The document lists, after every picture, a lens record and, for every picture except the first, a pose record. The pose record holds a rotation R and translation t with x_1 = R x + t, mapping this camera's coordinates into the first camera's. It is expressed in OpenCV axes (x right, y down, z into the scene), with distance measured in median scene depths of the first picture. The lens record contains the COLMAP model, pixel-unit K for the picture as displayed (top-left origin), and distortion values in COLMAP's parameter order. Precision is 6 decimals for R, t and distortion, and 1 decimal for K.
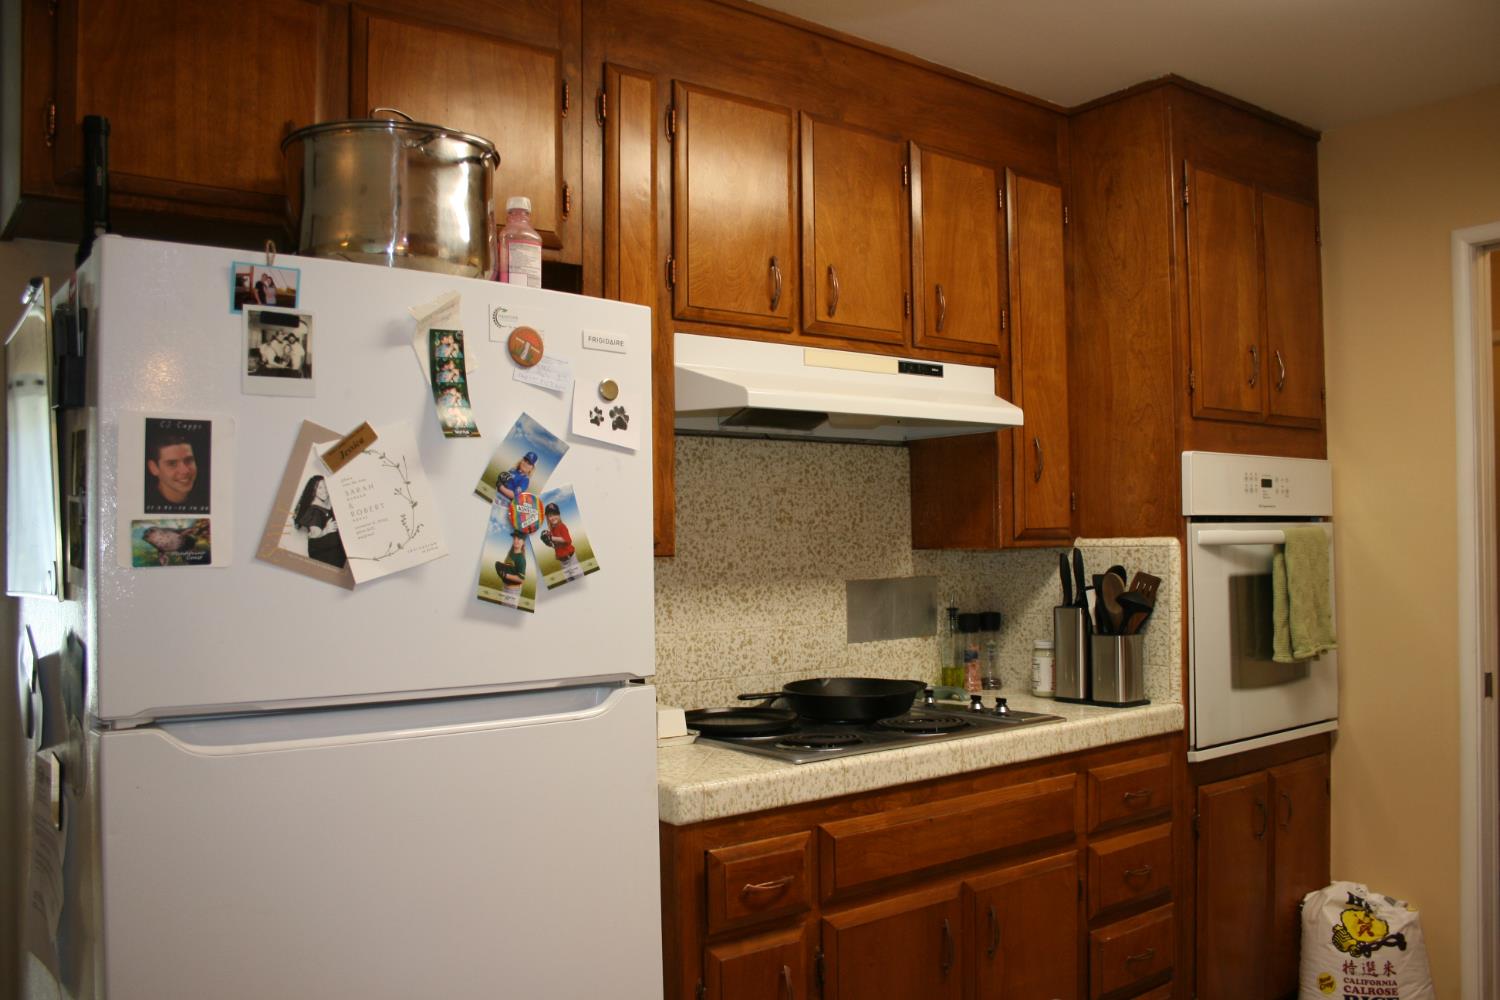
lens RADIAL K [[1228.1, 0, 749.7], [0, 1228.1, 509.0], [0, 0, 1]] dist [-0.122519, 0.067533]
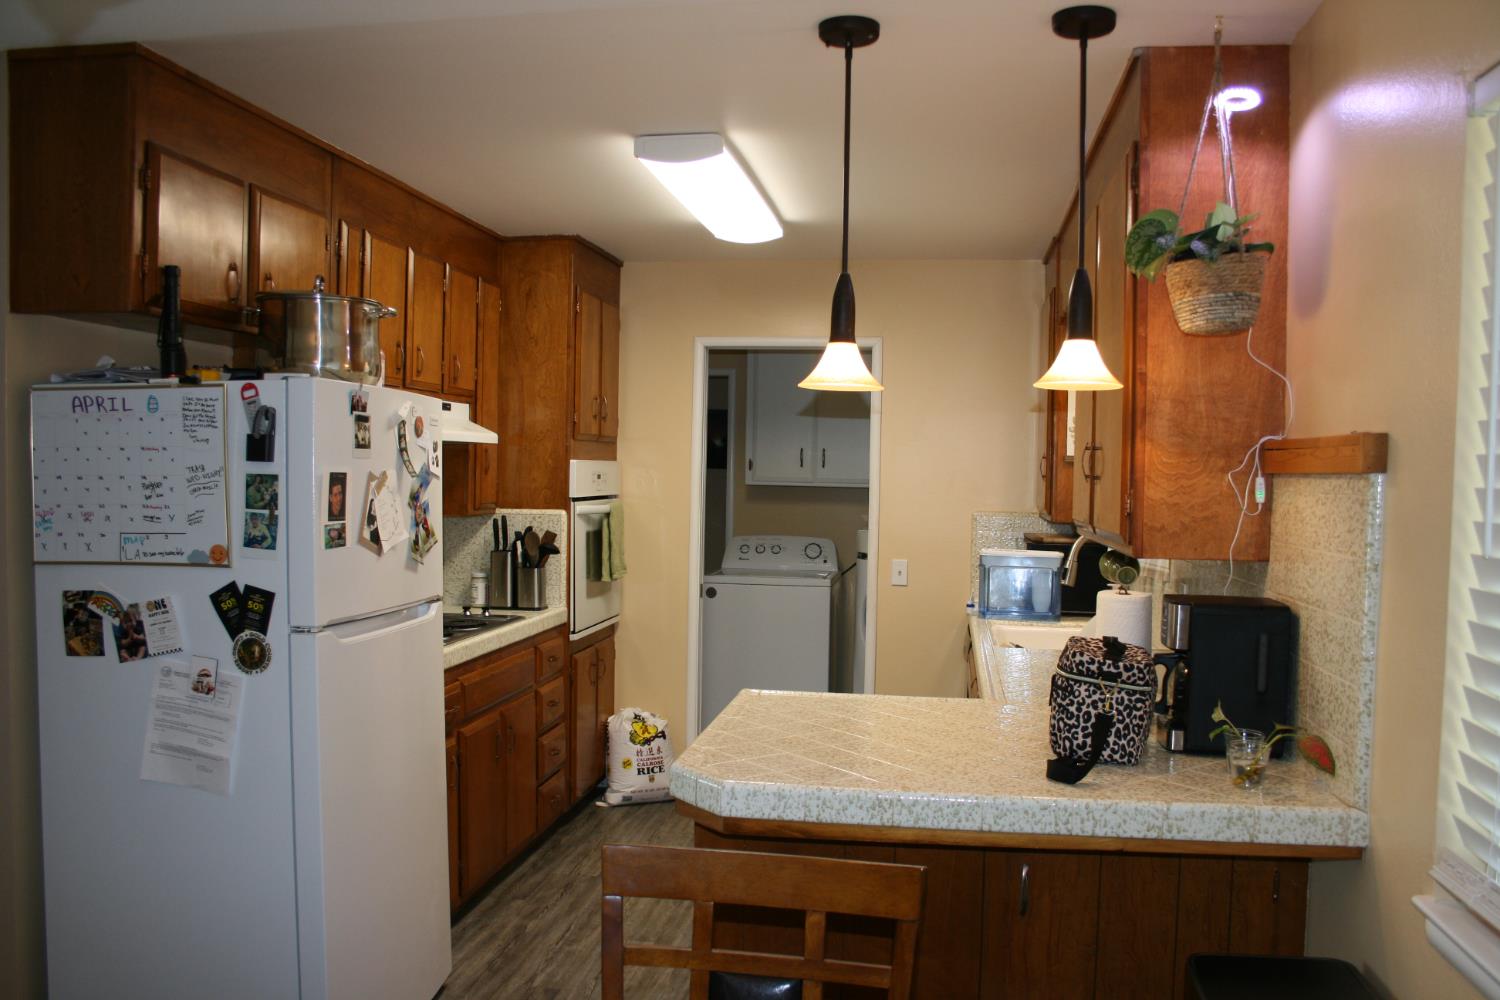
lens RADIAL K [[1228.1, 0, 752.1], [0, 1228.1, 508.2], [0, 0, 1]] dist [-0.122519, 0.067533]
pose [[0.724535, 0.002176, 0.689234, -0.638342], [-0.041205, 0.998343, 0.040164, -0.058699], [-0.688005, -0.057500, 0.723424, -0.423615]]
